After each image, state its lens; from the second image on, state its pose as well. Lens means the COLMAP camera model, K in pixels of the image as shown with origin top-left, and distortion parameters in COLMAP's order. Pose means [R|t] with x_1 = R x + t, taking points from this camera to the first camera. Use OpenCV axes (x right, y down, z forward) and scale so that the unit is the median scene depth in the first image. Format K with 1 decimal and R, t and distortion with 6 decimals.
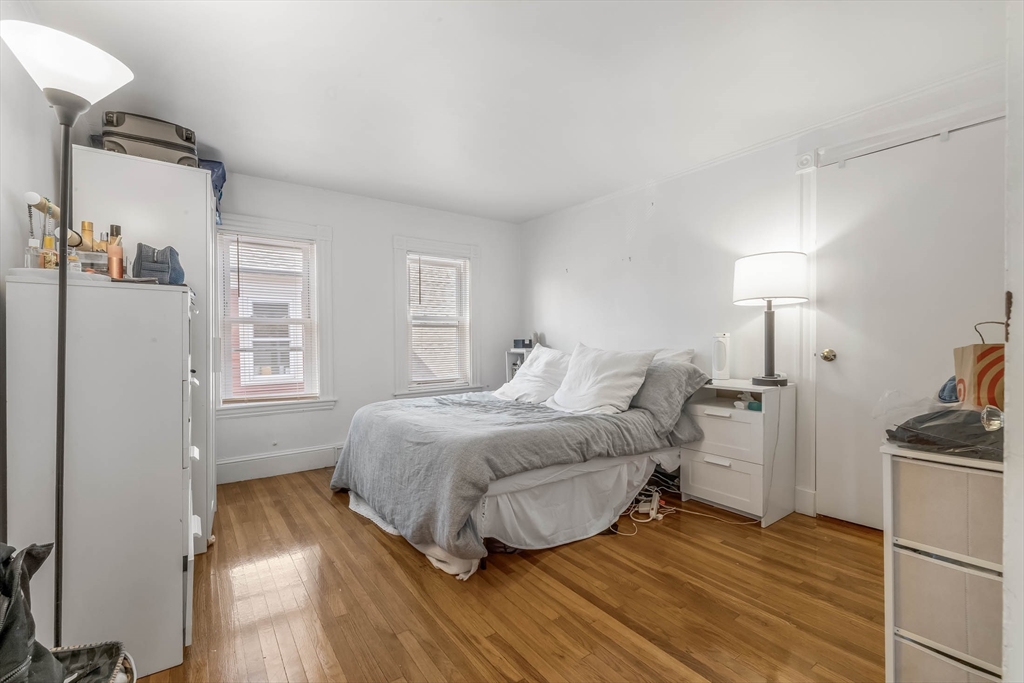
lens RADIAL K [[436.1, 0, 508.9], [0, 436.1, 335.3], [0, 0, 1]] dist [0.000519, 0.000040]
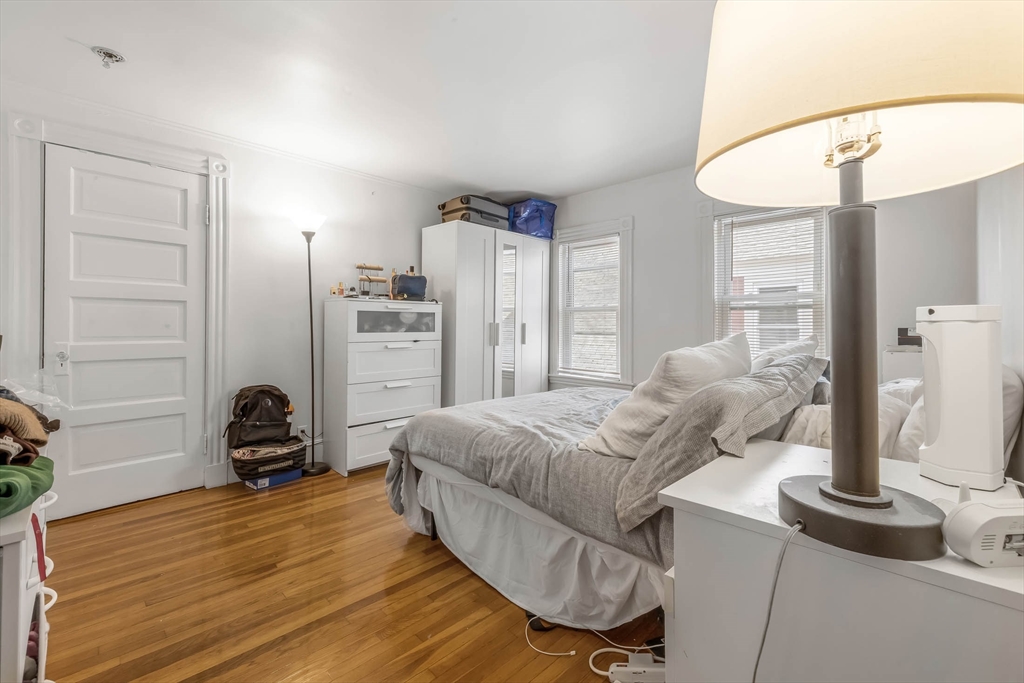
lens RADIAL K [[436.1, 0, 508.9], [0, 436.1, 335.3], [0, 0, 1]] dist [0.000519, 0.000040]
pose [[0.157355, 0.025460, -0.987214, 1.003437], [0.003151, 0.999650, 0.026283, 0.005836], [0.987537, -0.007247, 0.157219, 1.006908]]
